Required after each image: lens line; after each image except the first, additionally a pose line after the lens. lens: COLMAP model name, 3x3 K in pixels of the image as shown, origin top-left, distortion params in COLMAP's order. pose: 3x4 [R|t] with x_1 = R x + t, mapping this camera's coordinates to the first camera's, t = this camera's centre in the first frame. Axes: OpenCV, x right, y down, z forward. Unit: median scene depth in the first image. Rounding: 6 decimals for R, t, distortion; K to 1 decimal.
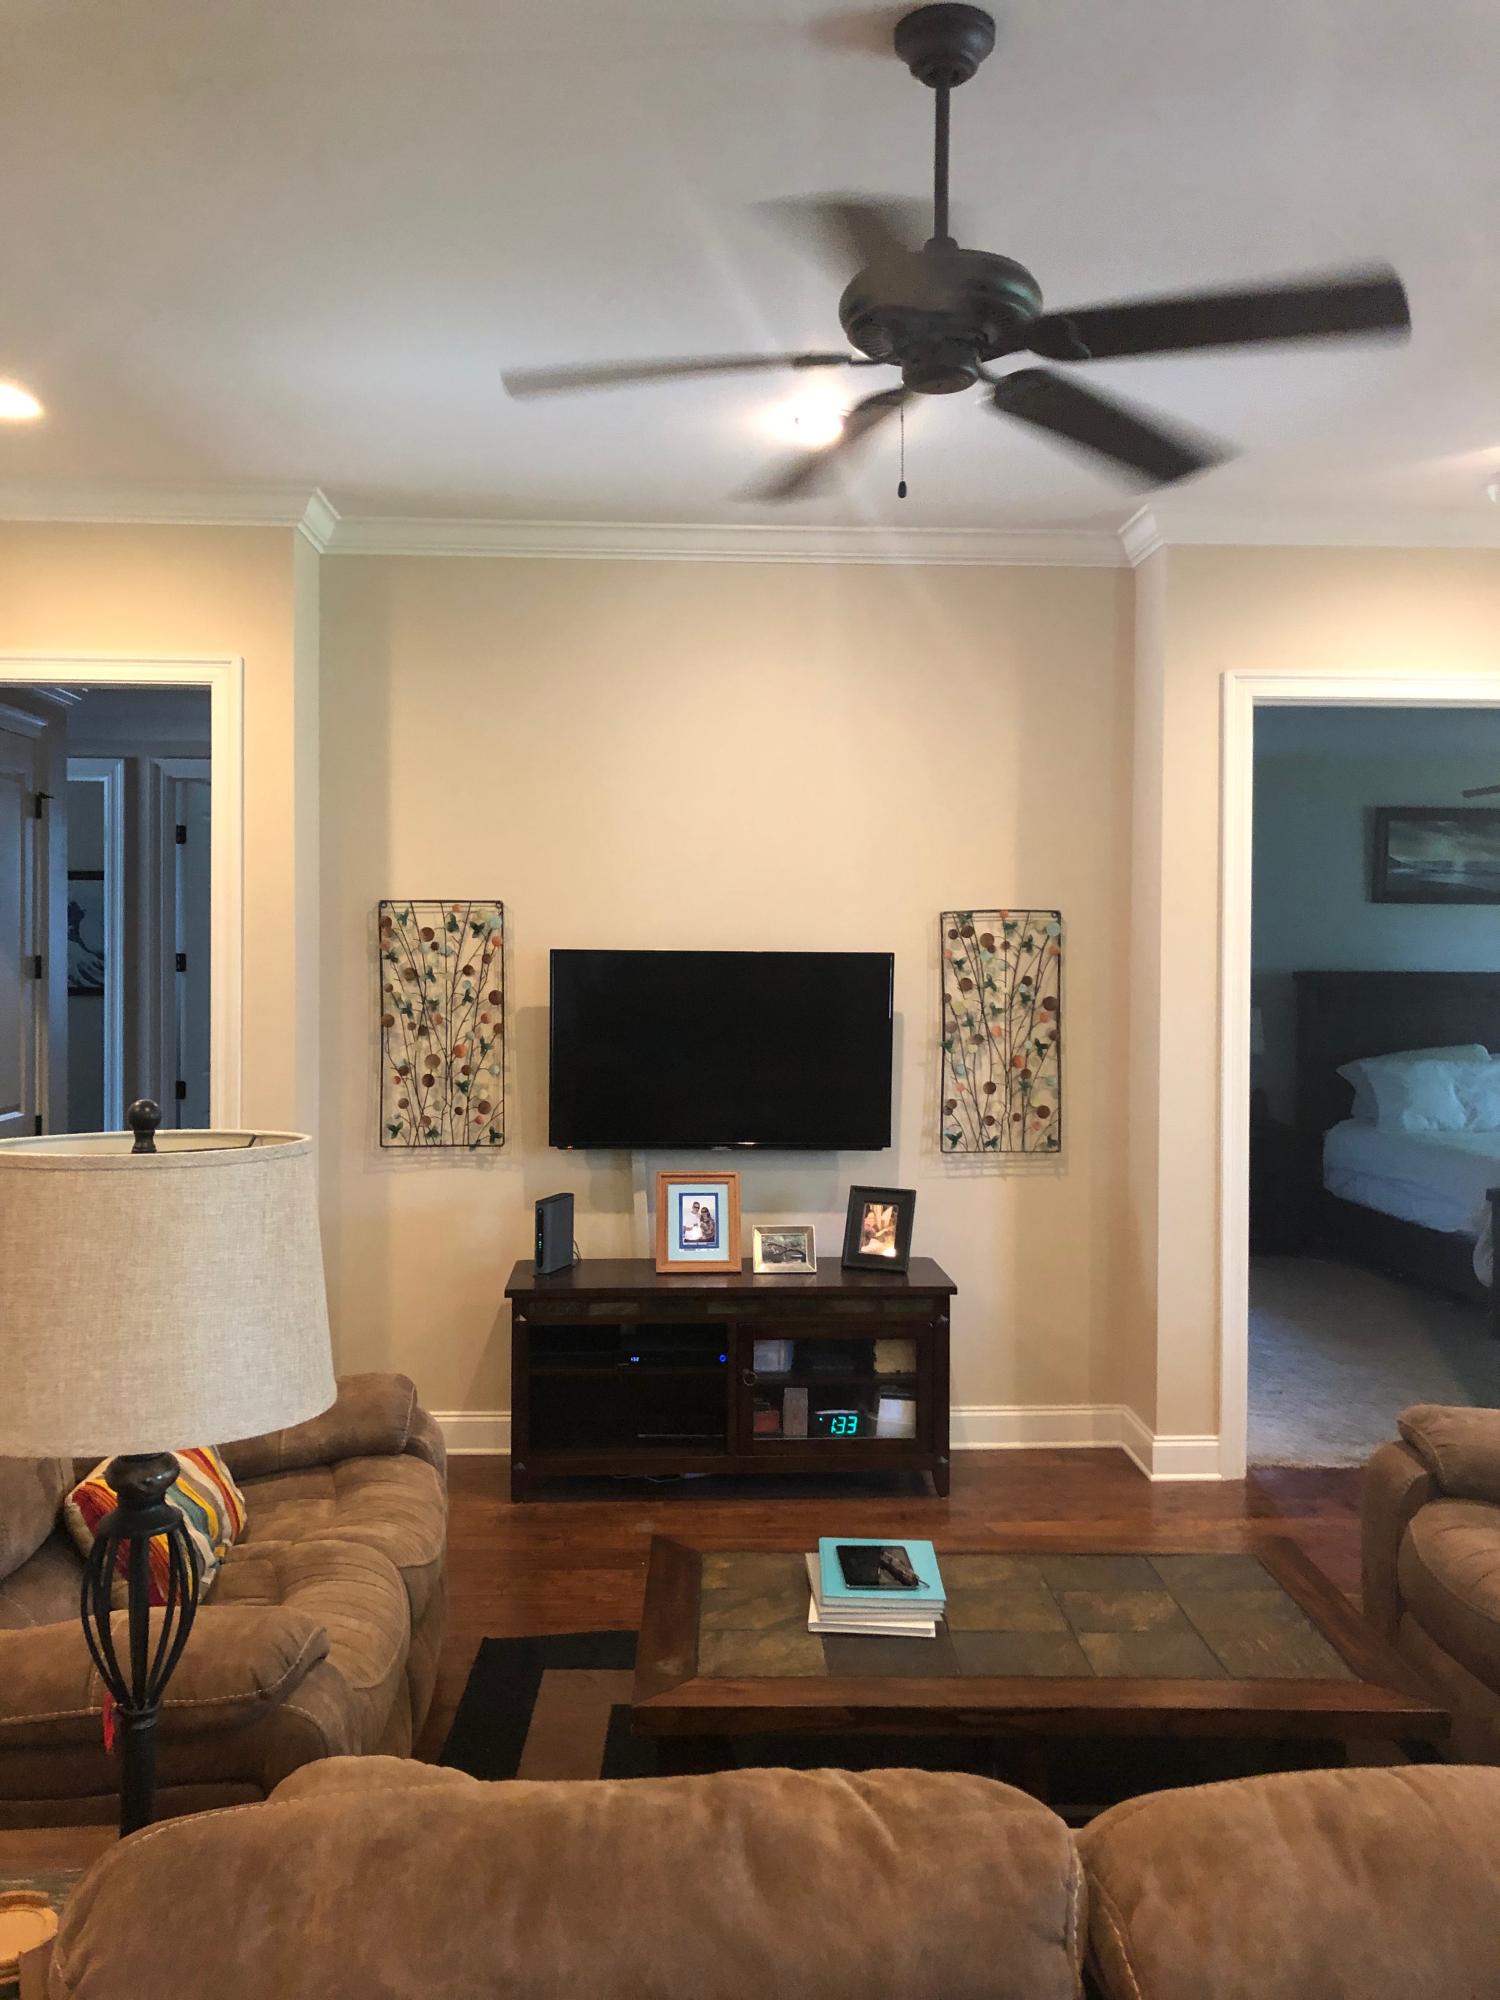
lens RADIAL K [[1639.6, 0, 749.2], [0, 1639.6, 1003.7], [0, 0, 1]] dist [0.031224, -0.020686]
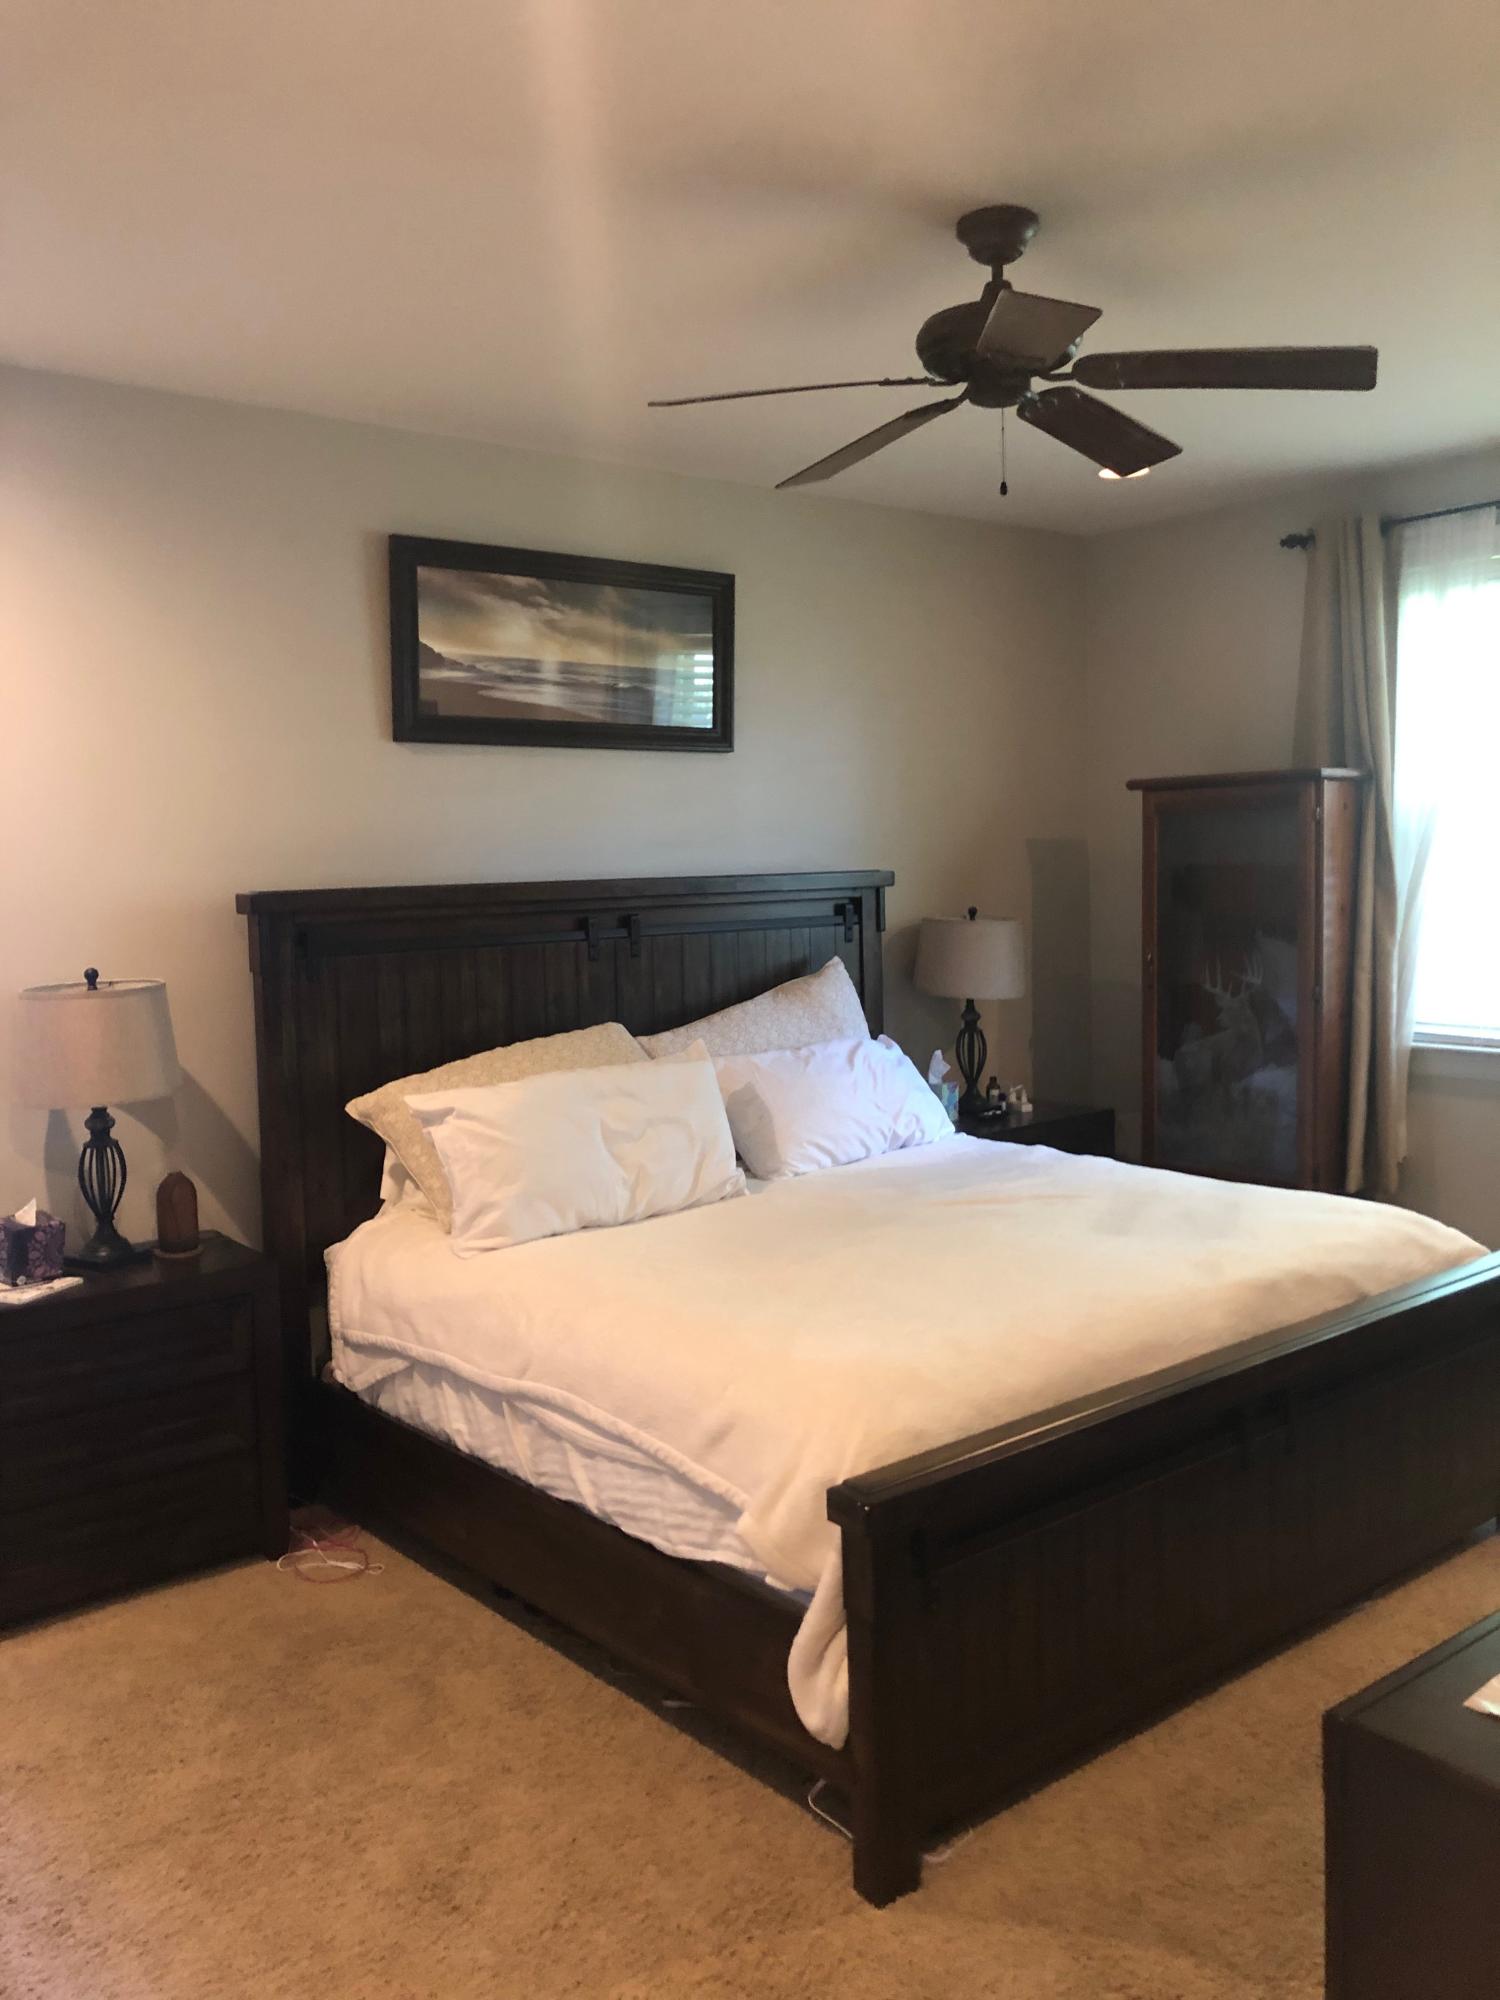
lens RADIAL K [[1639.6, 0, 749.0], [0, 1639.6, 1004.4], [0, 0, 1]] dist [0.031224, -0.020686]
pose [[0.775870, -0.077595, 0.626103, 0.158529], [0.018909, 0.994822, 0.099860, -0.031474], [-0.630609, -0.065640, 0.773320, 0.570920]]
